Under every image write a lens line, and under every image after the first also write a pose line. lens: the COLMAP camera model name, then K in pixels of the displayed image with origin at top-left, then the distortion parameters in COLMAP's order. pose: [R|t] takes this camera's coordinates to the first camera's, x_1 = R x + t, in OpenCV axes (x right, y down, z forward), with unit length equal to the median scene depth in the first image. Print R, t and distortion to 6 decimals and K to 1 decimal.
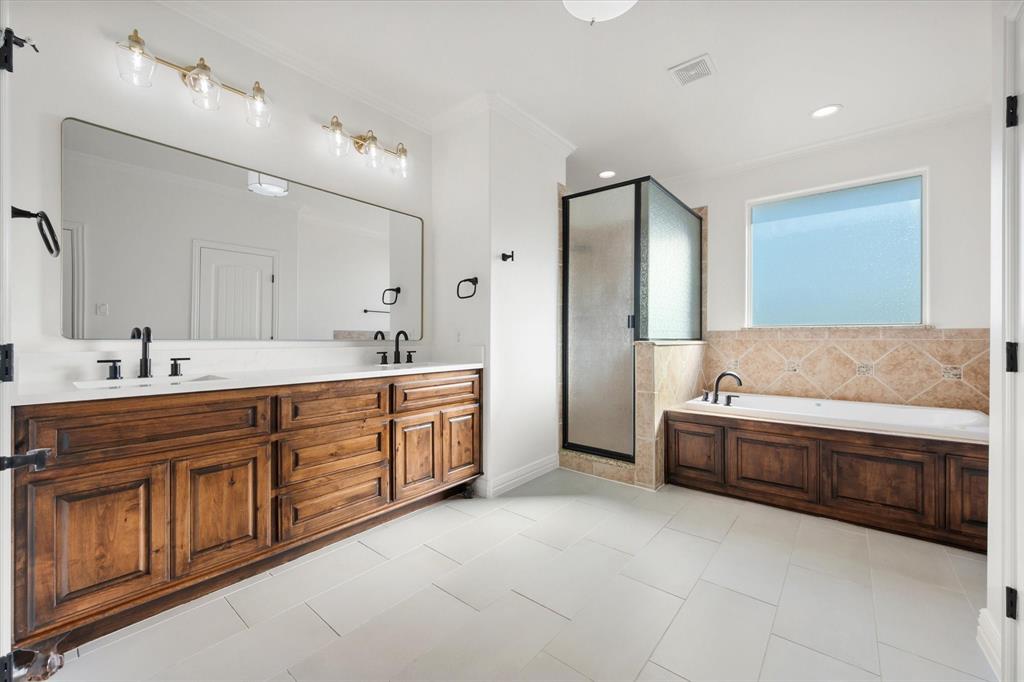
lens RADIAL K [[409.0, 0, 505.1], [0, 409.0, 340.4], [0, 0, 1]] dist [-0.003111, -0.000059]
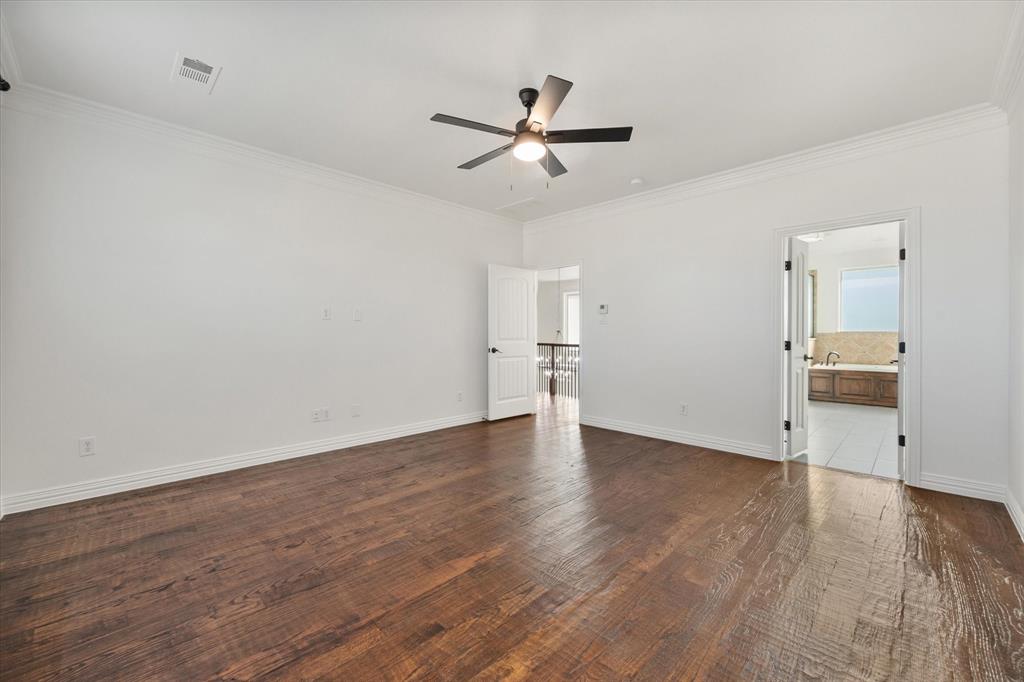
lens RADIAL K [[409.0, 0, 514.8], [0, 409.0, 337.3], [0, 0, 1]] dist [-0.003111, -0.000059]
pose [[0.996366, 0.004985, -0.085027, -1.154402], [-0.004837, 0.999986, 0.001946, 0.000196], [0.085036, -0.001528, 0.996377, -1.586089]]
